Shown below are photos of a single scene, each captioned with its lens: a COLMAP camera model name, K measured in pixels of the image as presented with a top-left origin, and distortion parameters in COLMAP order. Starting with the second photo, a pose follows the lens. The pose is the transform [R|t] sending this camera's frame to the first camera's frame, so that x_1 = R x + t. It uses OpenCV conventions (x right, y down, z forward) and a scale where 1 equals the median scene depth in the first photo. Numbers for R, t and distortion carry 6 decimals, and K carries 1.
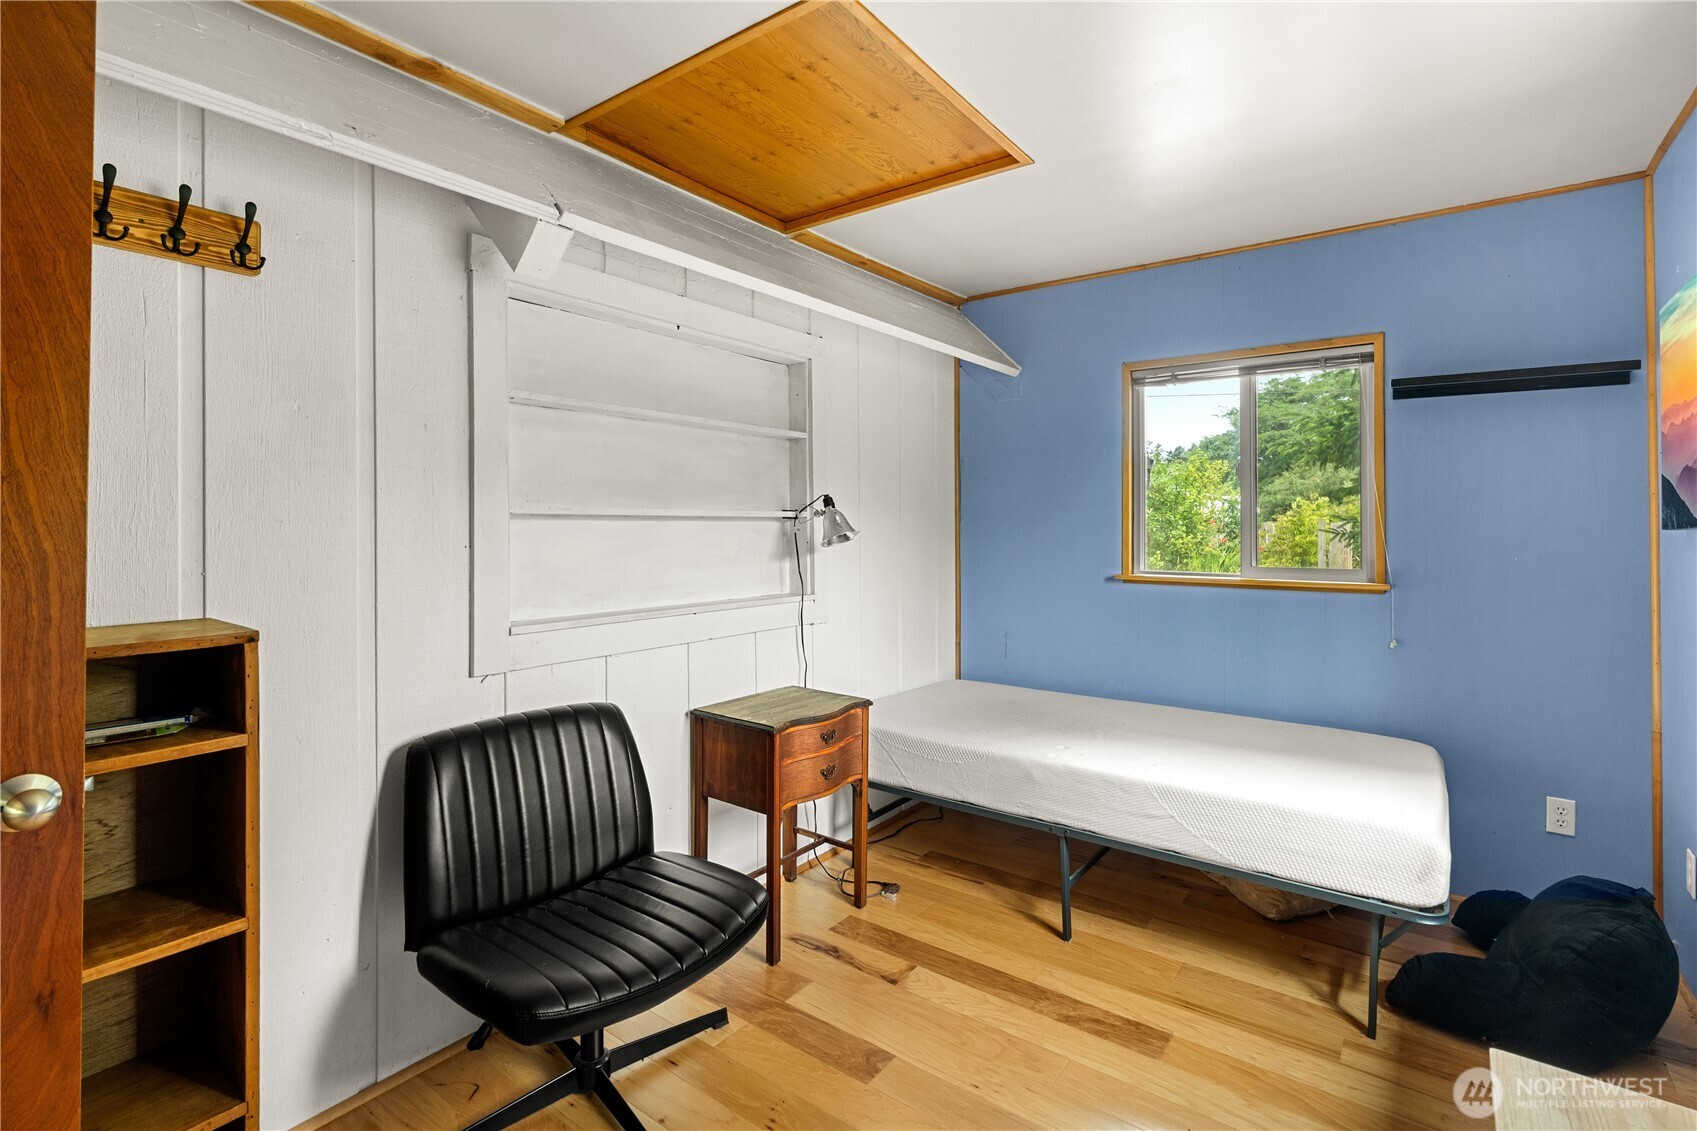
lens RADIAL K [[777.5, 0, 852.1], [0, 777.5, 529.3], [0, 0, 1]] dist [-0.010558, 0.004217]
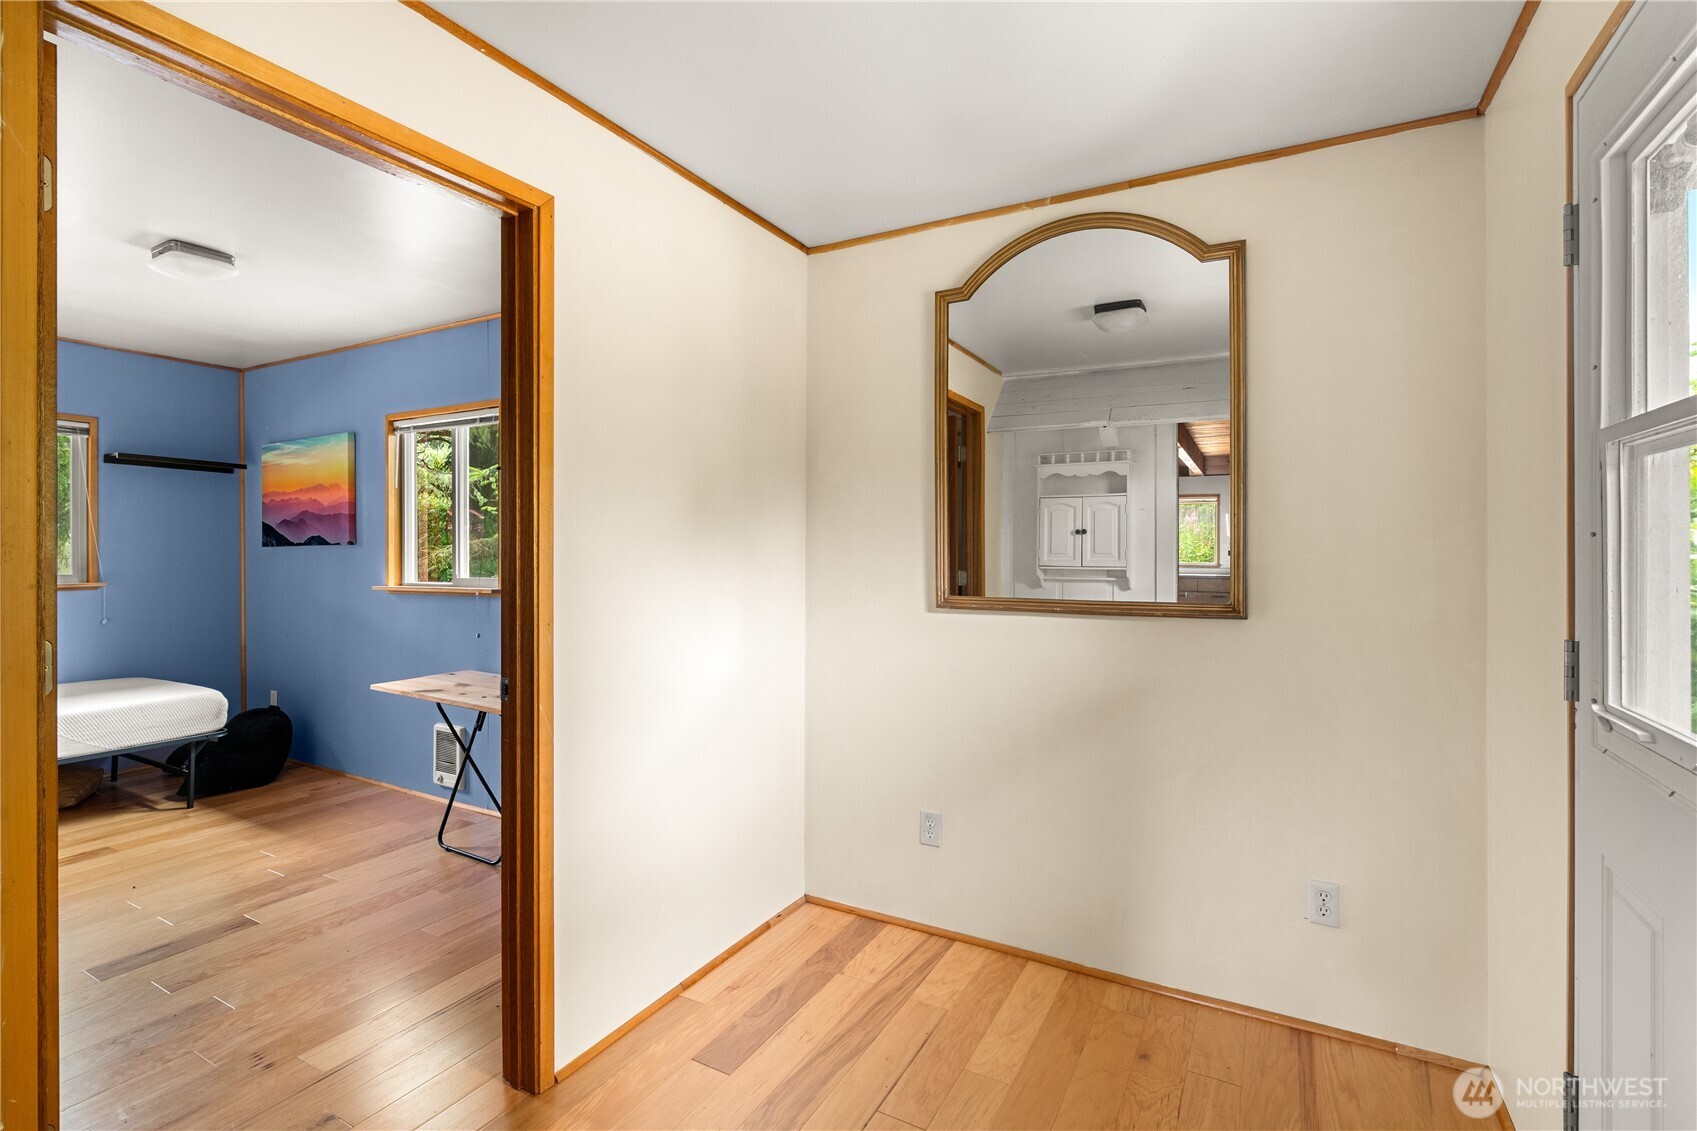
lens RADIAL K [[777.5, 0, 850.7], [0, 777.5, 559.2], [0, 0, 1]] dist [-0.010558, 0.004217]
pose [[-0.140371, -0.015115, 0.989984, -1.294104], [-0.000214, 0.999884, 0.015236, 0.002068], [-0.990099, 0.001927, -0.140357, -0.322294]]
